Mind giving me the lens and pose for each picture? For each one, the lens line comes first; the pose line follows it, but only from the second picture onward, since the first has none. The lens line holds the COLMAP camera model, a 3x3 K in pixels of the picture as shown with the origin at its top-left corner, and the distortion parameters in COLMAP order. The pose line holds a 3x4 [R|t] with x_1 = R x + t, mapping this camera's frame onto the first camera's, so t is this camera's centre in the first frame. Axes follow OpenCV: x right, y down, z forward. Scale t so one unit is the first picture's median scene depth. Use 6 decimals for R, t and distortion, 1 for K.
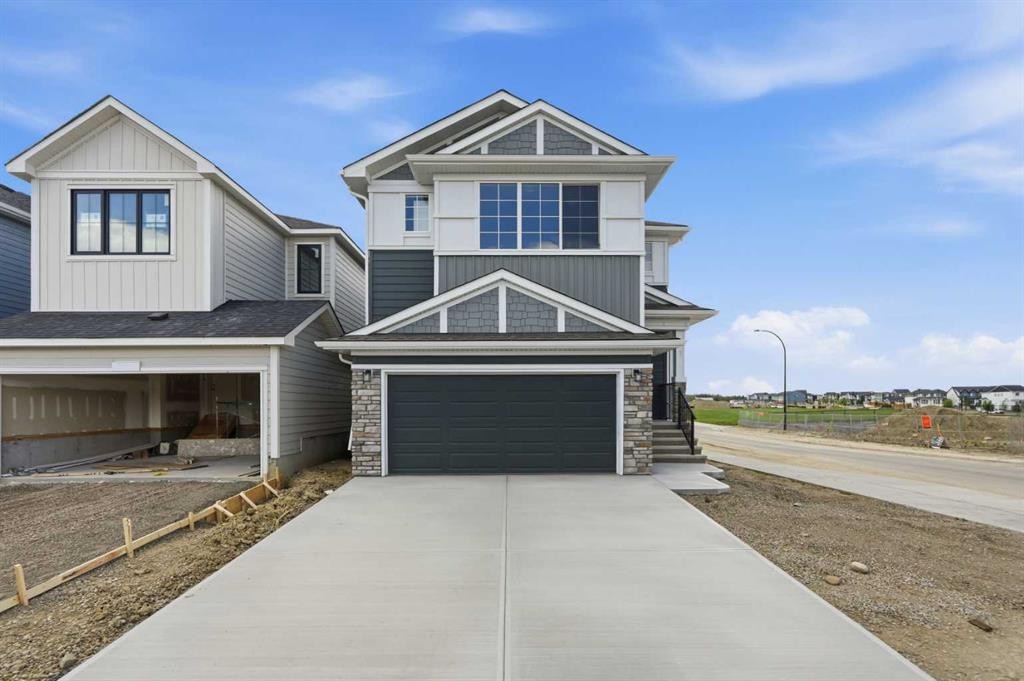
lens RADIAL K [[503.0, 0, 512.1], [0, 503.0, 406.4], [0, 0, 1]] dist [-0.003473, -0.000480]
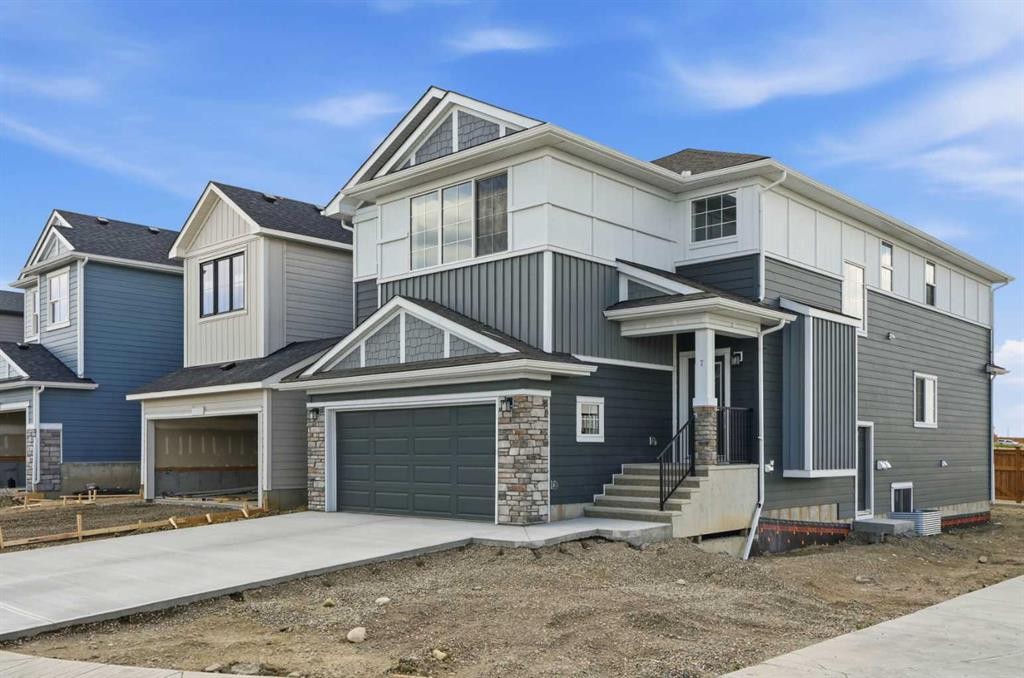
lens RADIAL K [[918.3, 0, 512.1], [0, 918.3, 450.4], [0, 0, 1]] dist [0.000767, 0.003198]
pose [[0.725656, 0.001192, -0.688057, 1.267978], [0.000168, 0.999998, 0.001910, 0.010998], [0.688058, -0.001502, 0.725655, -0.086460]]
